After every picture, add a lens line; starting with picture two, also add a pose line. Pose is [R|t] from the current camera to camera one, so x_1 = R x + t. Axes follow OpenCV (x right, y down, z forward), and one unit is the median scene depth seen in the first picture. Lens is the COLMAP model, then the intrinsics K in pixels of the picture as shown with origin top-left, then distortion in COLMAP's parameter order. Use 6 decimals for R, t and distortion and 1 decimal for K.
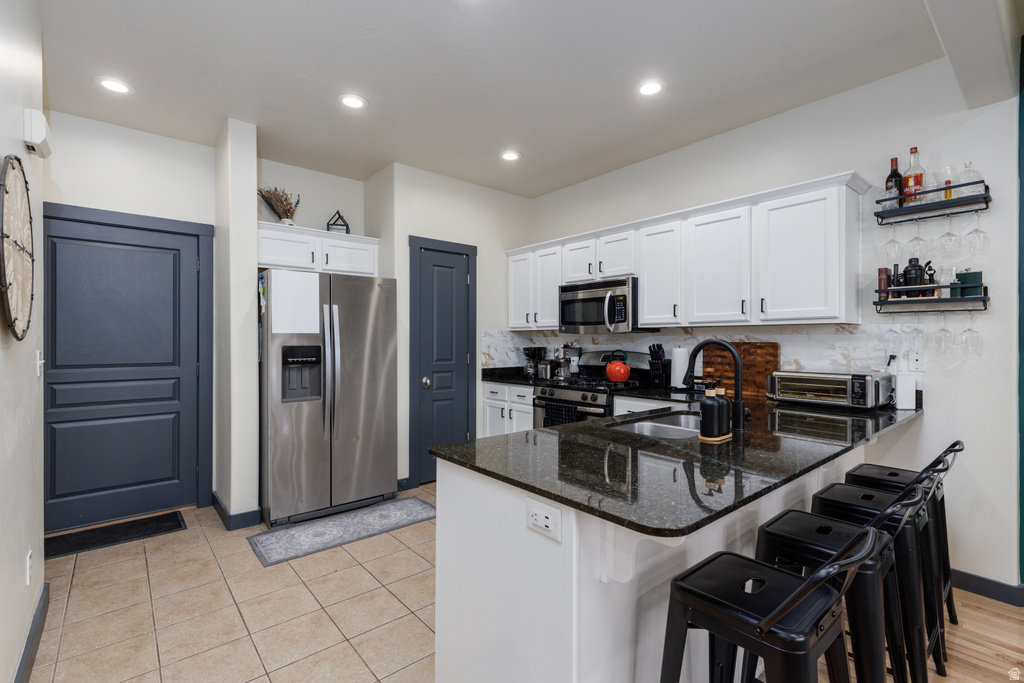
lens RADIAL K [[463.1, 0, 505.5], [0, 463.1, 339.4], [0, 0, 1]] dist [0.016218, -0.002164]
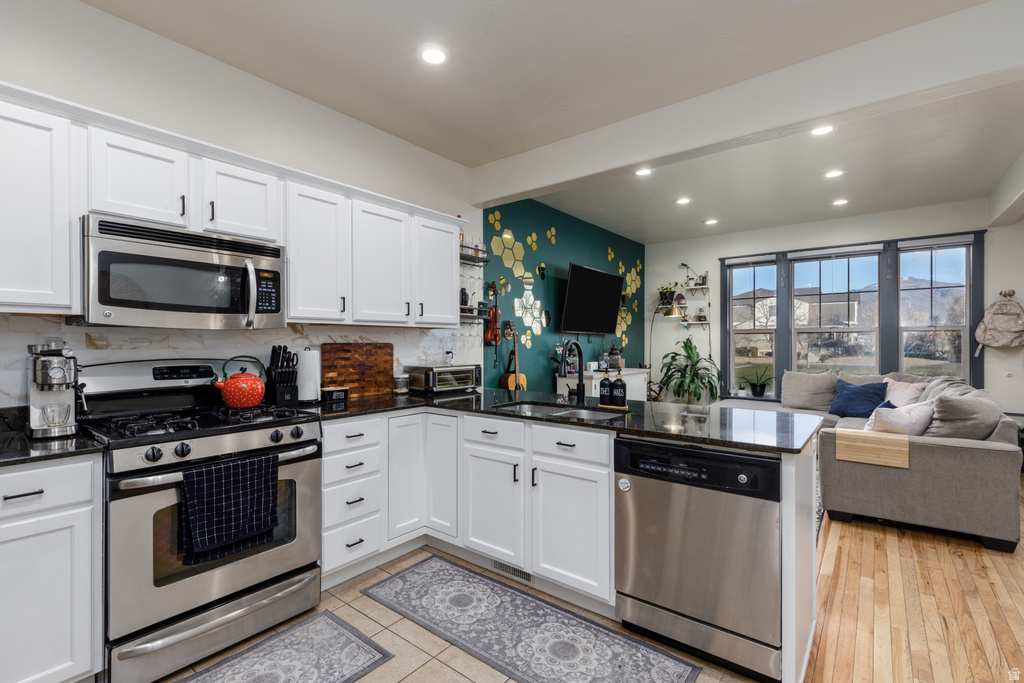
lens RADIAL K [[463.1, 0, 502.9], [0, 463.1, 344.0], [0, 0, 1]] dist [0.016218, -0.002164]
pose [[-0.181542, -0.005340, 0.983369, -0.462222], [-0.003248, 0.999983, 0.004831, 0.002731], [-0.983378, -0.002317, -0.181557, 0.820252]]
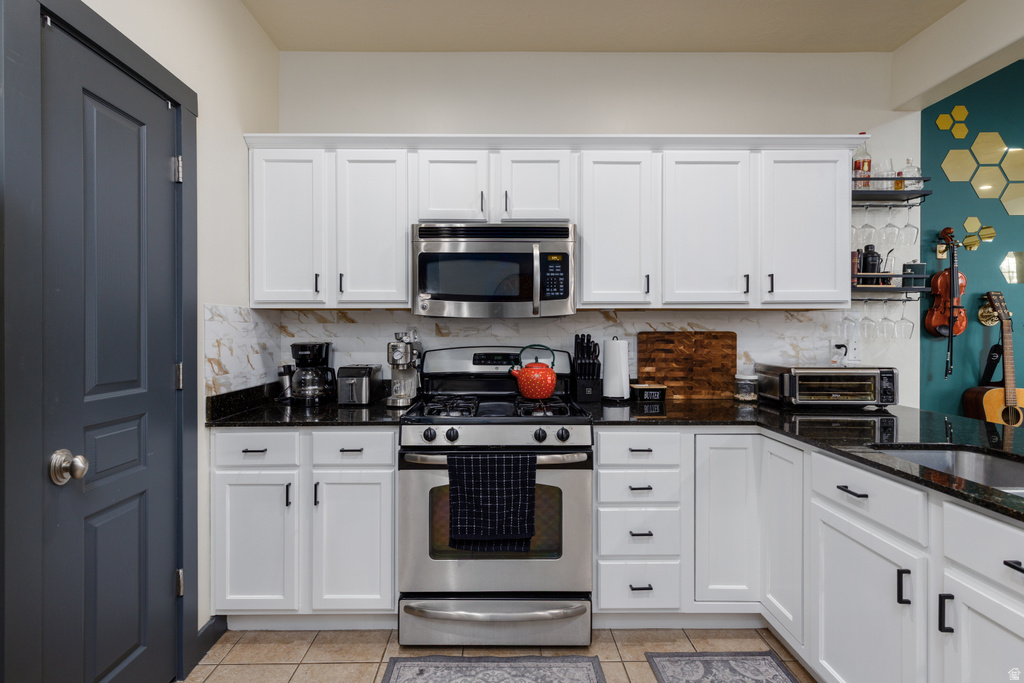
lens RADIAL K [[463.1, 0, 504.6], [0, 463.1, 335.4], [0, 0, 1]] dist [0.016218, -0.002164]
pose [[0.636122, -0.006264, 0.771563, -0.262467], [-0.000803, 0.999961, 0.008781, 0.005471], [-0.771588, -0.006205, 0.636092, 0.691325]]
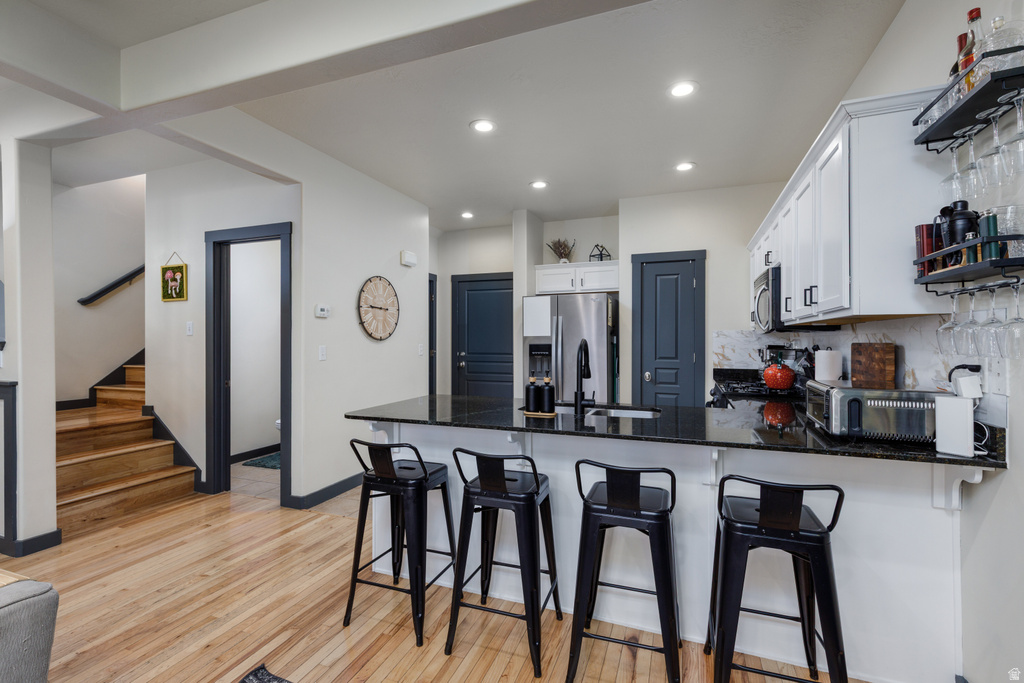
lens RADIAL K [[463.1, 0, 520.9], [0, 463.1, 343.5], [0, 0, 1]] dist [0.016218, -0.002164]
pose [[0.519498, 0.004111, -0.854462, 0.777875], [0.001431, 0.999983, 0.005682, 0.002683], [0.854470, -0.004175, 0.519483, 0.146405]]
